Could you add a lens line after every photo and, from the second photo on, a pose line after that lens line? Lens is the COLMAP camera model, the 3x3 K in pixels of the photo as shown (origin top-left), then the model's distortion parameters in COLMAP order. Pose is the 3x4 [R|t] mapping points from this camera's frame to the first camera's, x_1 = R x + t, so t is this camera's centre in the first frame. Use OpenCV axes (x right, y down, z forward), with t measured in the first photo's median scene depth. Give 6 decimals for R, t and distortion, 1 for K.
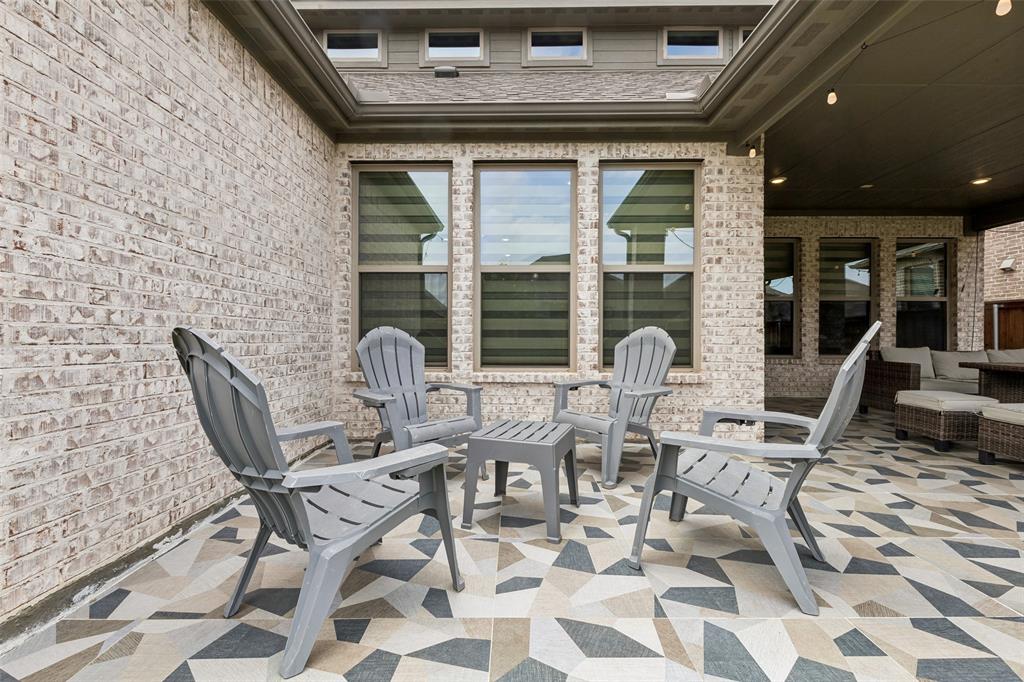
lens RADIAL K [[464.5, 0, 506.7], [0, 464.5, 341.5], [0, 0, 1]] dist [0.011067, -0.003126]
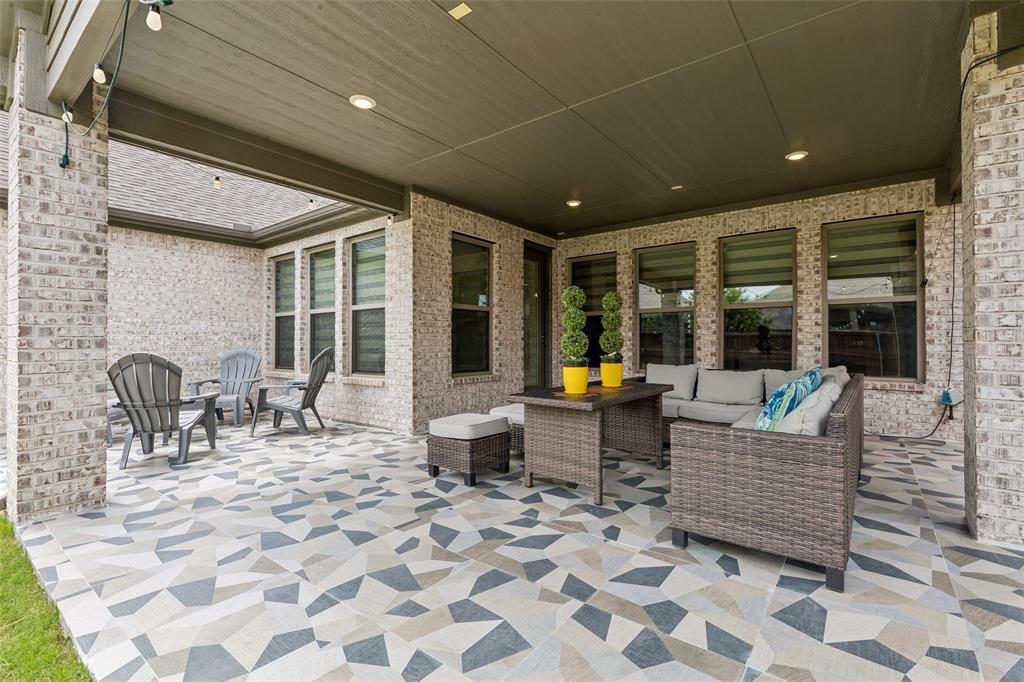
lens RADIAL K [[464.5, 0, 486.8], [0, 464.5, 346.4], [0, 0, 1]] dist [0.011067, -0.003126]
pose [[0.790370, -0.005679, -0.612604, 0.871356], [0.000271, 0.999960, -0.008920, -0.011033], [0.612630, 0.006884, 0.790340, 0.043414]]
